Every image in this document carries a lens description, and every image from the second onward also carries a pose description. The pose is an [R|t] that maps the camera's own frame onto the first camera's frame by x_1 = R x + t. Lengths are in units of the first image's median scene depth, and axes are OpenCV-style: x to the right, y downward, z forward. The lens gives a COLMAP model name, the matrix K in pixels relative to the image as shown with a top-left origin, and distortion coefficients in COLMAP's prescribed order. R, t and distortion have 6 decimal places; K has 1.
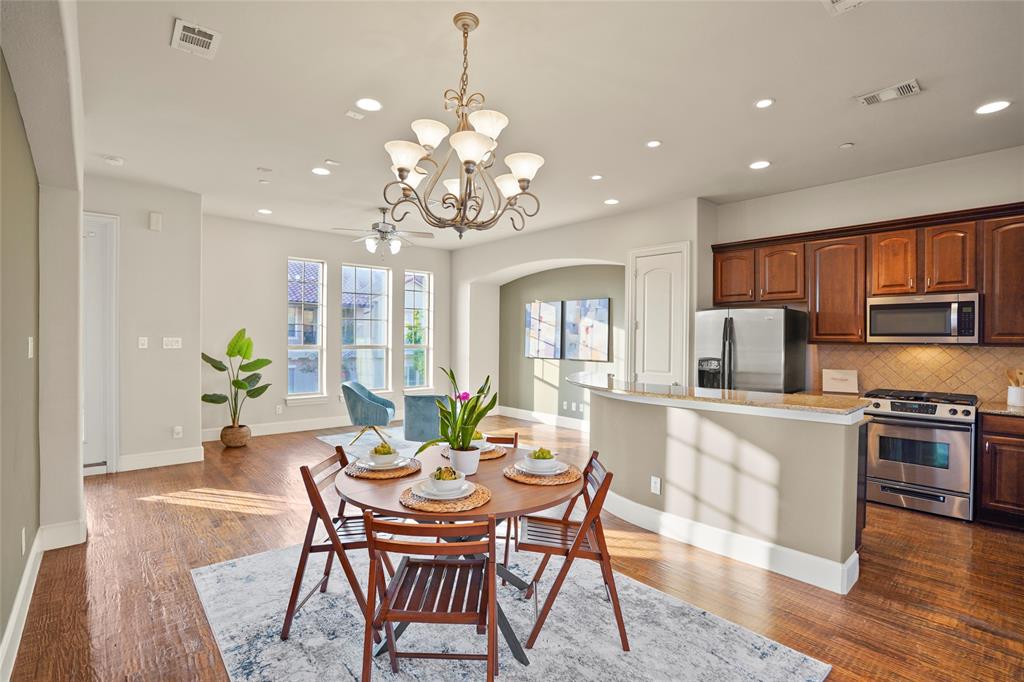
lens RADIAL K [[485.3, 0, 523.8], [0, 485.3, 338.4], [0, 0, 1]] dist [0.001012, 0.001031]
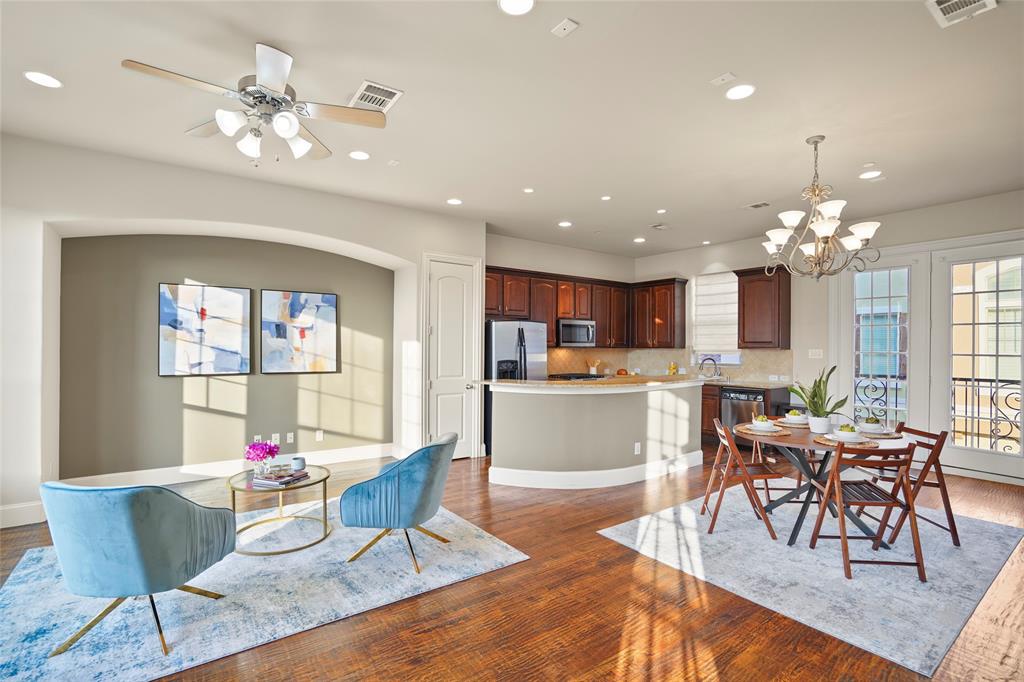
lens RADIAL K [[478.8, 0, 522.6], [0, 478.8, 343.5], [0, 0, 1]] dist [-0.035238, 0.023048]
pose [[0.120923, -0.006797, 0.992639, -0.931910], [-0.007223, 0.999944, 0.007727, -0.014321], [-0.992636, -0.008105, 0.120867, 0.947996]]
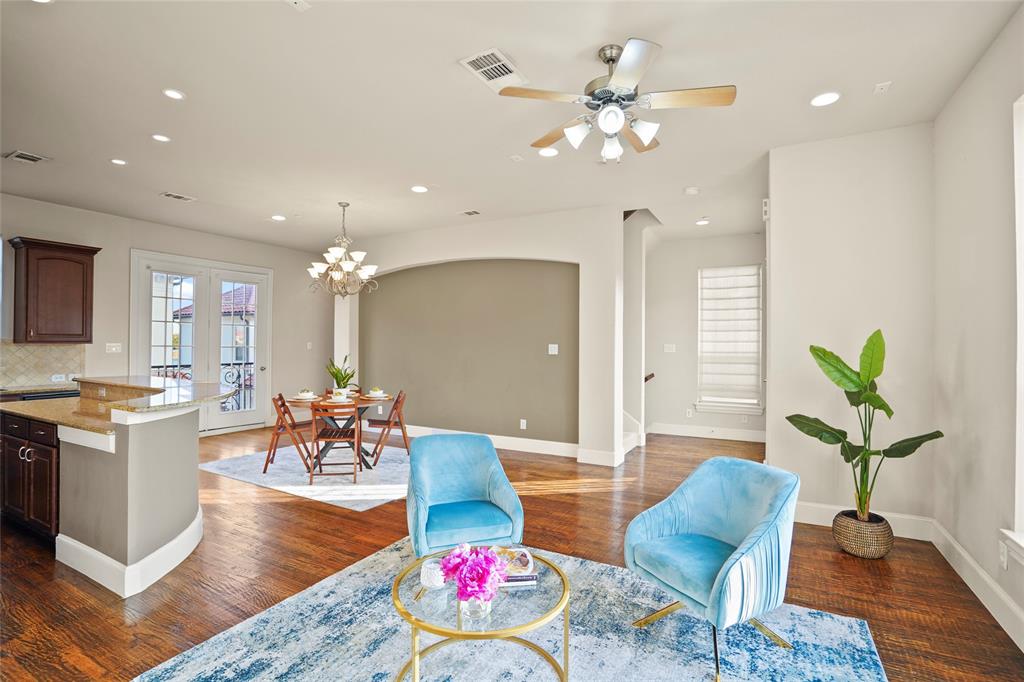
lens RADIAL K [[466.7, 0, 489.1], [0, 466.7, 342.1], [0, 0, 1]] dist [-0.002116, -0.000146]
pose [[-0.970504, -0.015734, -0.240571, -0.137021], [-0.013841, 0.999859, -0.009557, 0.003110], [0.240688, -0.005945, -0.970584, 1.811146]]
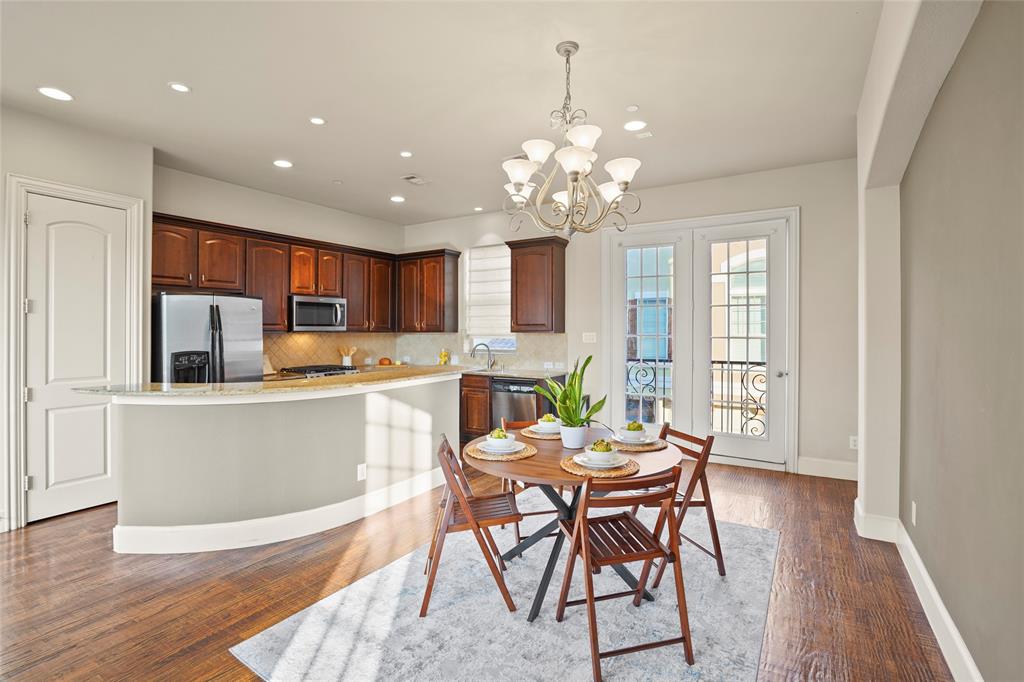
lens RADIAL K [[485.6, 0, 506.8], [0, 485.6, 326.7], [0, 0, 1]] dist [-0.003626, -0.000045]
pose [[-0.228099, -0.005402, 0.973623, -0.644659], [-0.005927, 0.999974, 0.004160, -0.012006], [-0.973620, -0.004822, -0.228125, 0.763656]]
